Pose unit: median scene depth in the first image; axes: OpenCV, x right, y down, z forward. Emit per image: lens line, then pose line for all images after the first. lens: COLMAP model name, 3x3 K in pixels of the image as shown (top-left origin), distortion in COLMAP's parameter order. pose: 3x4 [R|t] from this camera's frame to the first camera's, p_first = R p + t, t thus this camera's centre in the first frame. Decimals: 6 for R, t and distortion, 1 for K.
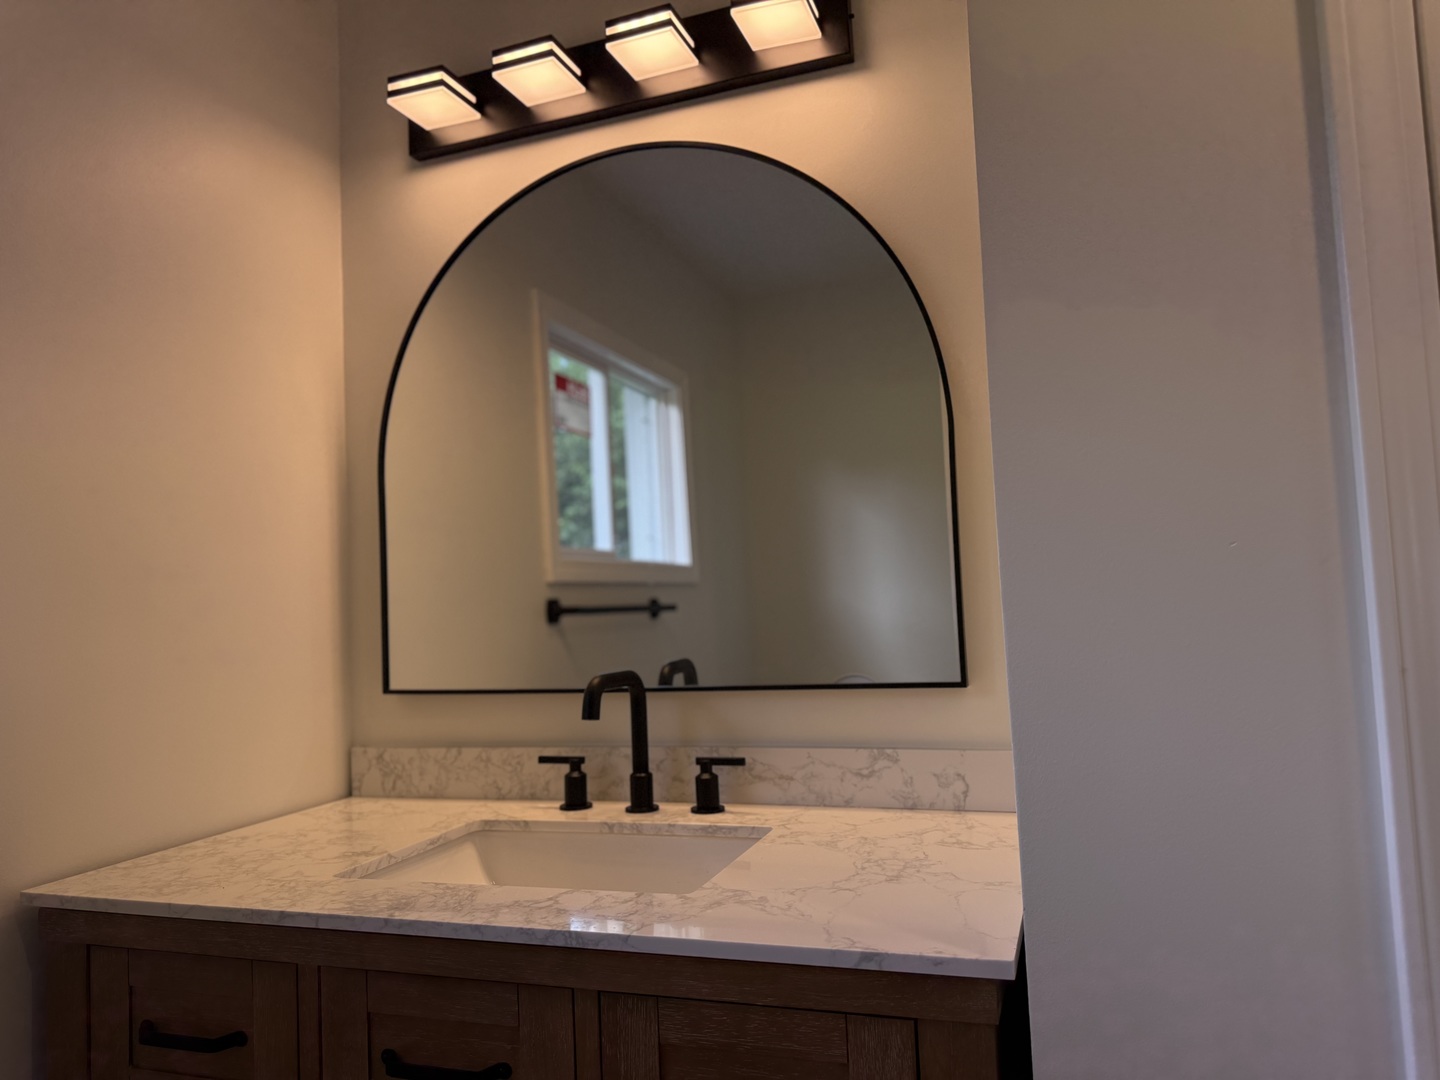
lens RADIAL K [[1021.2, 0, 720.0], [0, 1021.2, 540.0], [0, 0, 1]] dist [0.073778, -0.059361]
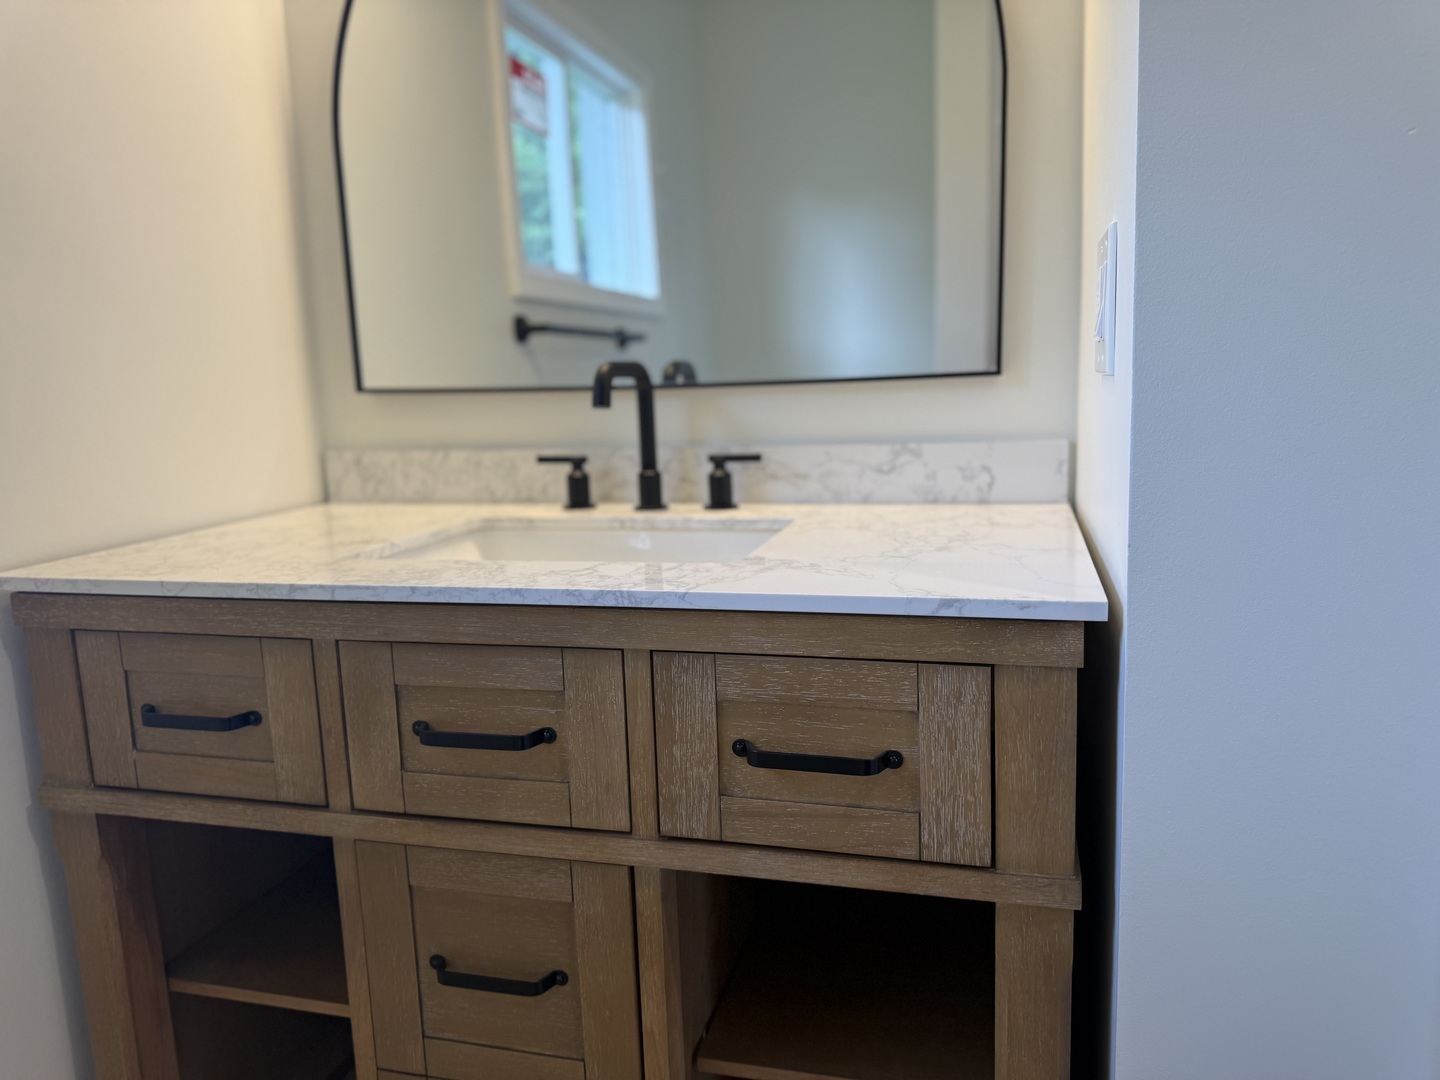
lens RADIAL K [[1021.2, 0, 720.0], [0, 1021.2, 540.0], [0, 0, 1]] dist [0.073778, -0.059361]
pose [[0.997547, -0.004858, 0.069835, -0.081698], [-0.010268, 0.976646, 0.214609, 0.090900], [-0.069247, -0.214800, 0.974200, 0.067403]]
